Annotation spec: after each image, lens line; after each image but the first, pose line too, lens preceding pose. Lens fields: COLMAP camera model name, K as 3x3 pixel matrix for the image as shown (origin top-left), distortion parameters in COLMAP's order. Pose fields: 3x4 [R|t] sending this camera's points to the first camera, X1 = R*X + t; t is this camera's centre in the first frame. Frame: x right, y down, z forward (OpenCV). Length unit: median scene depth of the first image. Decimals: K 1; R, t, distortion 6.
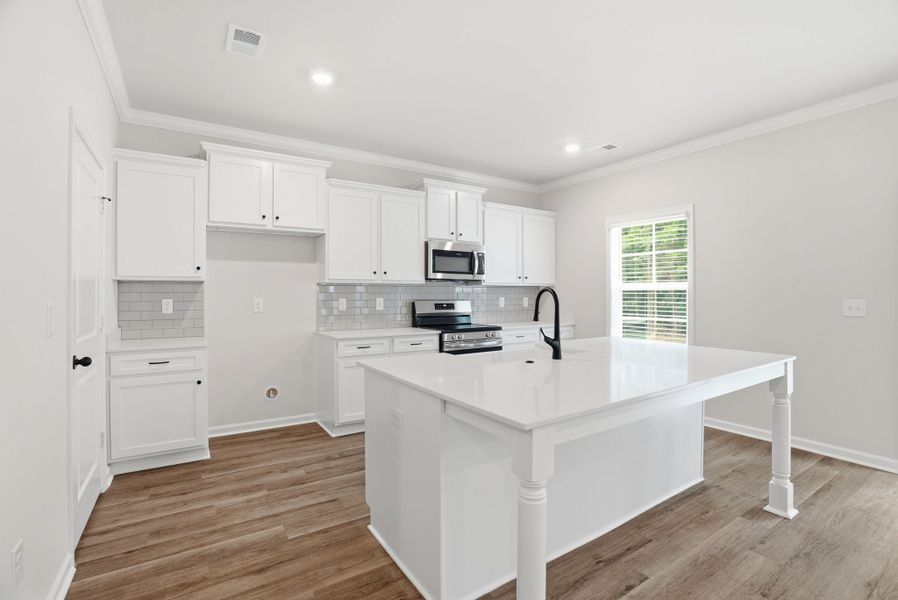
lens RADIAL K [[419.5, 0, 448.8], [0, 419.5, 294.0], [0, 0, 1]] dist [-0.067051, 0.024464]
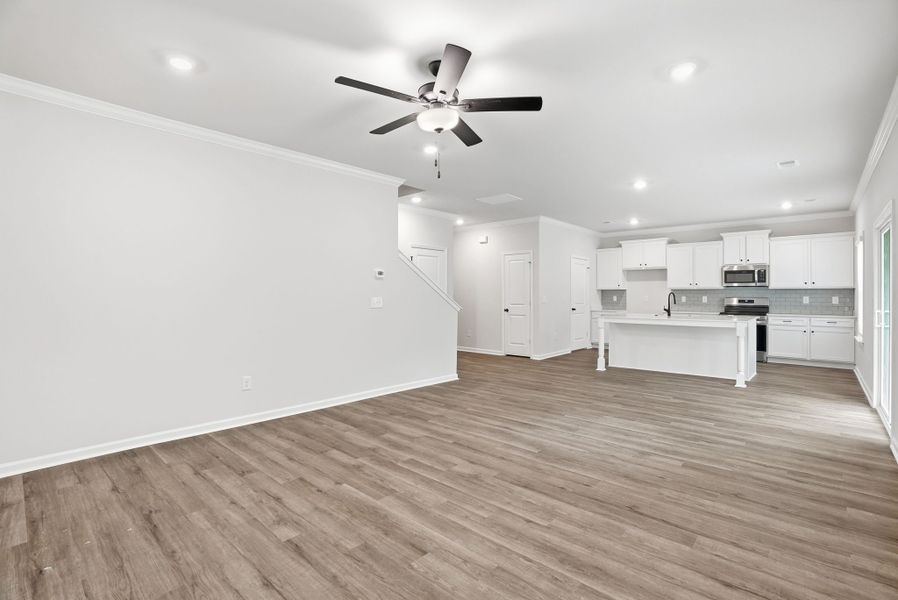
lens RADIAL K [[422.3, 0, 450.4], [0, 422.3, 288.7], [0, 0, 1]] dist [-0.062693, 0.020759]
pose [[0.250319, -0.012949, -0.968077, 1.448828], [-0.000615, 0.999908, -0.013534, 0.000311], [0.968163, 0.003983, 0.250288, -0.662809]]
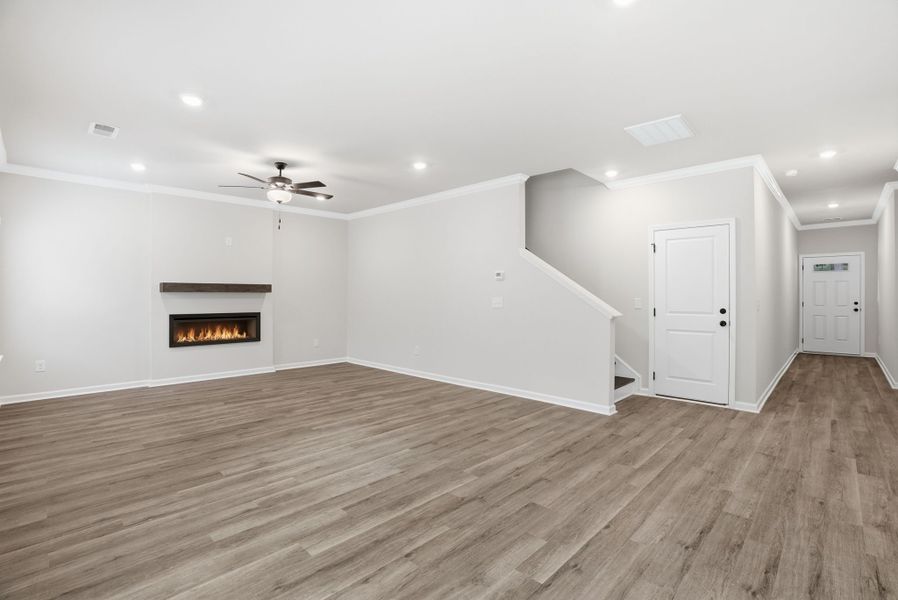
lens RADIAL K [[419.5, 0, 448.8], [0, 419.5, 294.0], [0, 0, 1]] dist [-0.067051, 0.024464]
pose [[-0.976070, -0.001123, -0.217454, 0.665223], [-0.000630, 0.999997, -0.002336, 0.000001], [0.217456, -0.002143, -0.976068, 0.599026]]
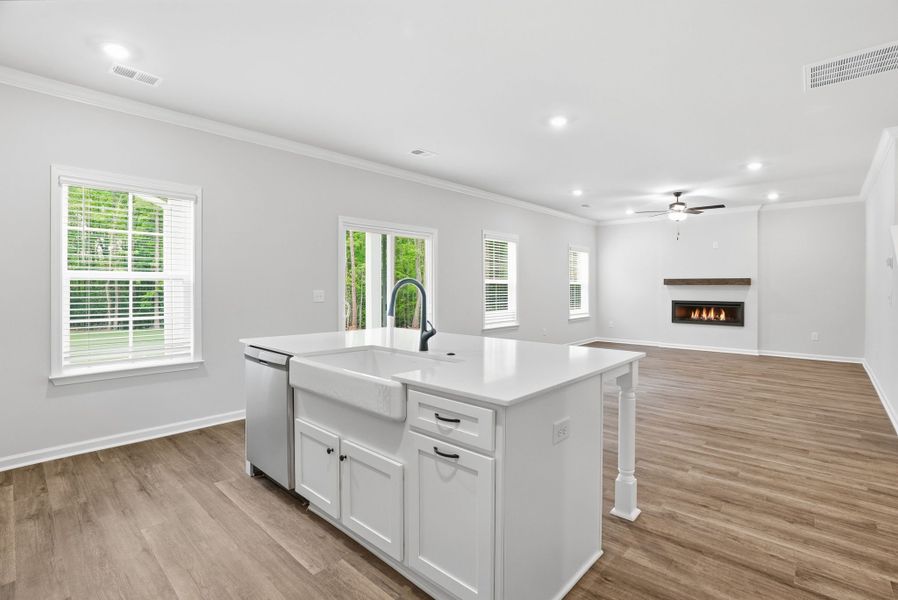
lens RADIAL K [[427.2, 0, 463.3], [0, 427.2, 290.0], [0, 0, 1]] dist [-0.011811, 0.000347]
pose [[-0.274649, -0.006803, 0.961520, -0.394411], [-0.000993, 0.999976, 0.006791, 0.001517], [-0.961544, 0.000911, -0.274649, 0.624431]]
